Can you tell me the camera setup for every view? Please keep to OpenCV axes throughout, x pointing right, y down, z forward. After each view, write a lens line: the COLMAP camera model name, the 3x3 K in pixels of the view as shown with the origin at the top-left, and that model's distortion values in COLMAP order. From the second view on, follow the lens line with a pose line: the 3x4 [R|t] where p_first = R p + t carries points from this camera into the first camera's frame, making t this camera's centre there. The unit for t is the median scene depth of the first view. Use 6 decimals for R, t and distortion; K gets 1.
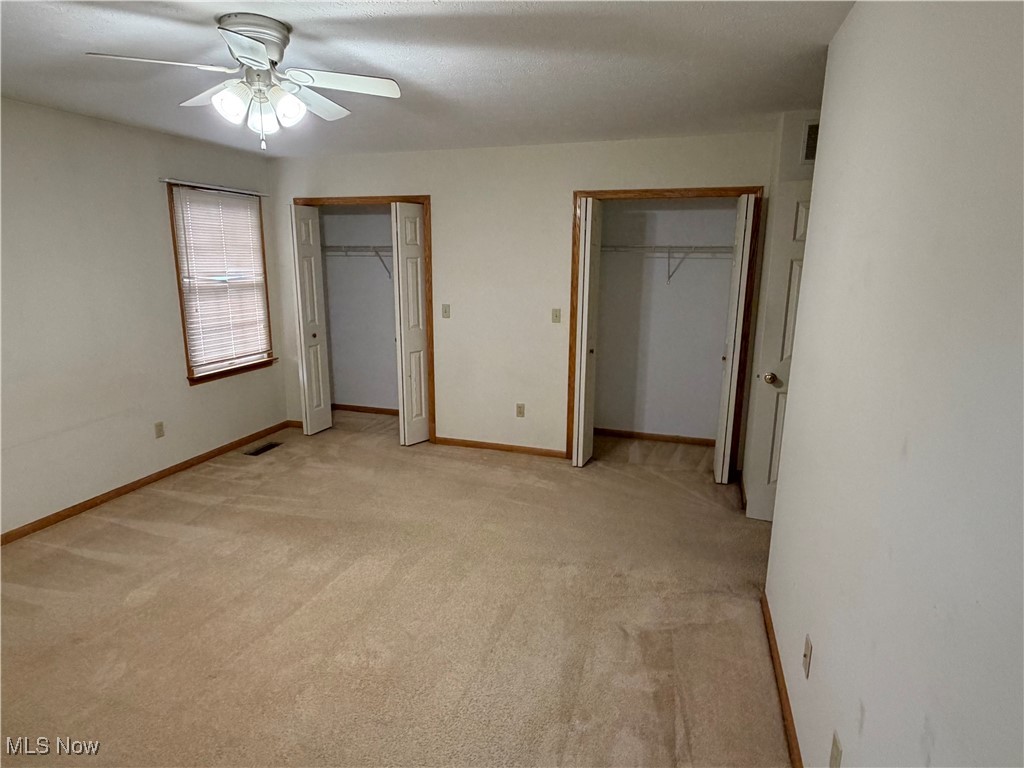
lens RADIAL K [[582.6, 0, 512.0], [0, 582.6, 384.0], [0, 0, 1]] dist [-0.000293, 0.000646]
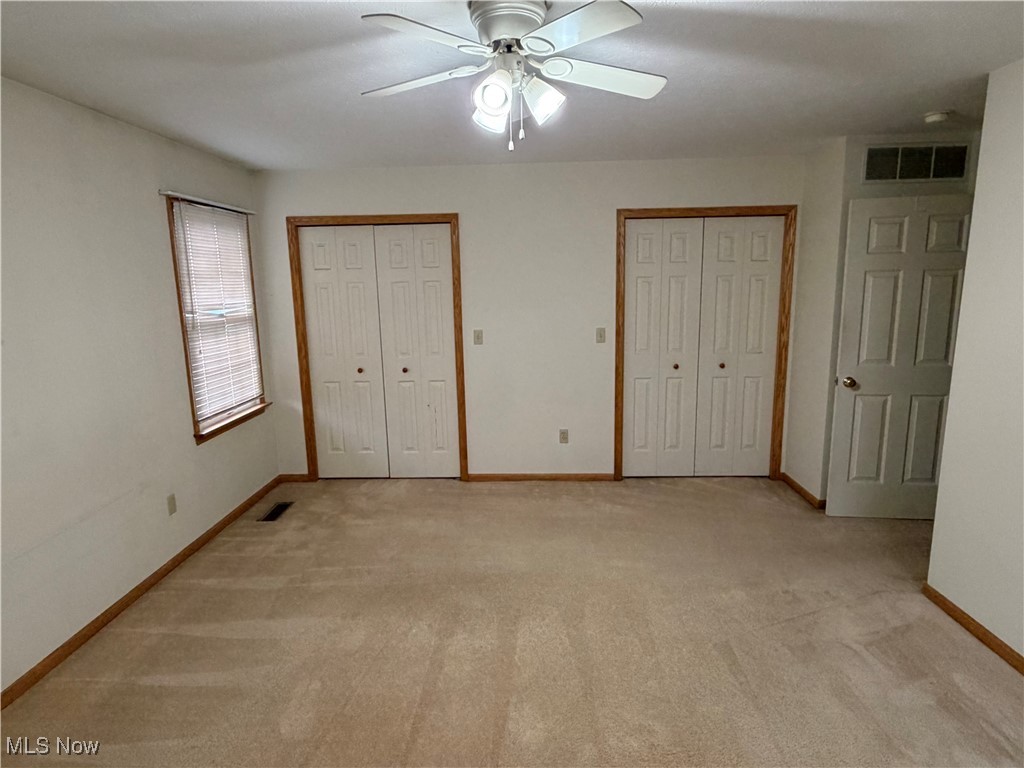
lens RADIAL K [[582.6, 0, 512.0], [0, 582.6, 384.0], [0, 0, 1]] dist [-0.000293, 0.000646]
pose [[0.962428, -0.073701, 0.261343, -0.335102], [0.083695, 0.996117, -0.027306, -0.022656], [-0.258316, 0.048153, 0.964860, 0.102589]]
